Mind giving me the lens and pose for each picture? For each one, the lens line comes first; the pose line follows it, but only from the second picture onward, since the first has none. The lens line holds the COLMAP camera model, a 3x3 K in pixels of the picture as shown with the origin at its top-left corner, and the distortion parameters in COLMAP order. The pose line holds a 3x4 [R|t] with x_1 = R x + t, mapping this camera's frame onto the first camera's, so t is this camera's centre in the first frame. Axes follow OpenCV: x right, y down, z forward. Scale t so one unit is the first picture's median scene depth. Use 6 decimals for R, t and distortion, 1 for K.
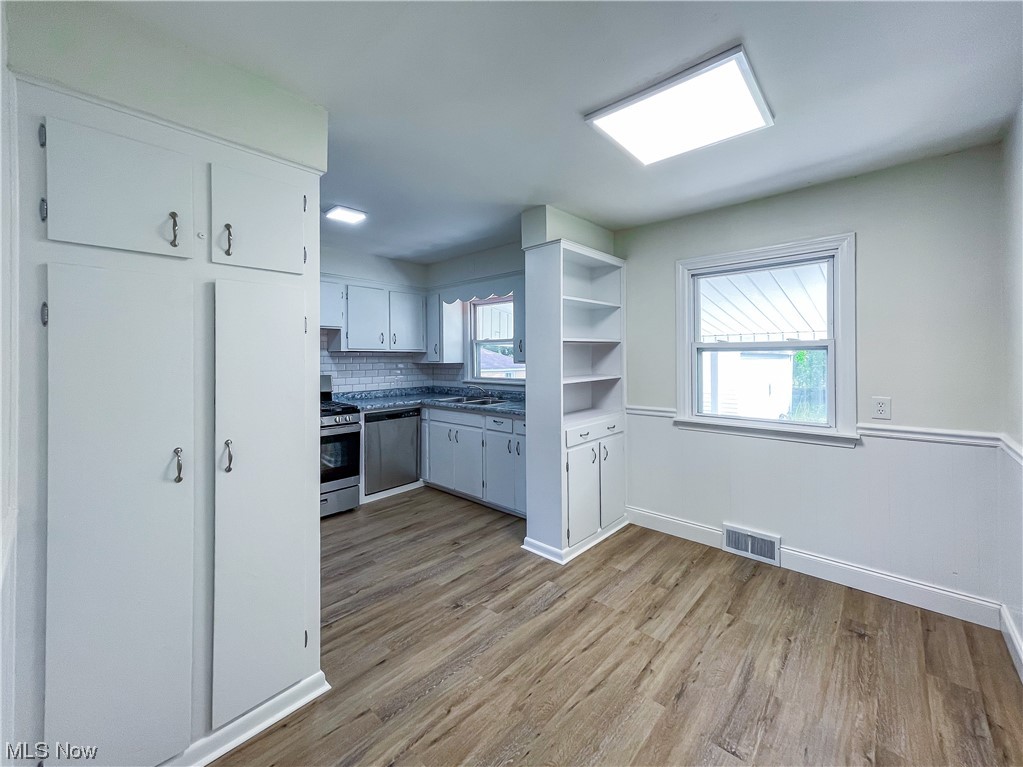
lens RADIAL K [[411.2, 0, 486.3], [0, 411.2, 352.0], [0, 0, 1]] dist [0.001045, 0.000268]
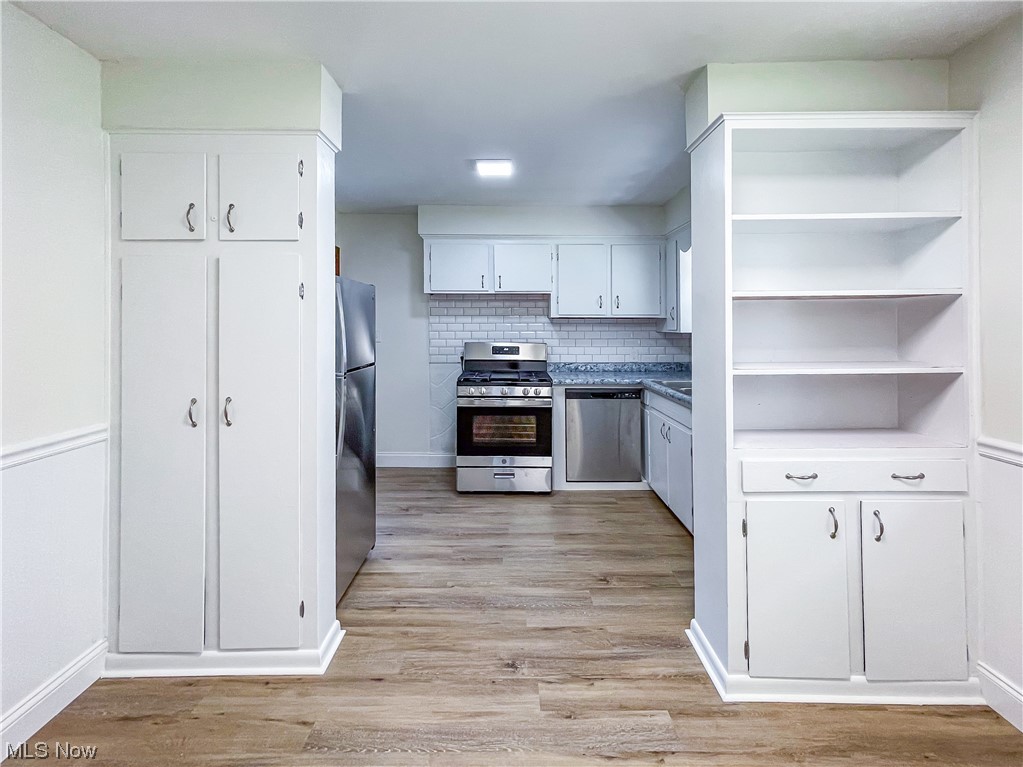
lens RADIAL K [[432.2, 0, 503.4], [0, 432.2, 319.6], [0, 0, 1]] dist [0.001492, 0.000452]
pose [[0.701099, -0.000511, -0.713063, 0.357948], [0.003130, 0.999992, 0.002360, 0.000766], [0.713057, -0.003886, 0.701096, 0.345701]]
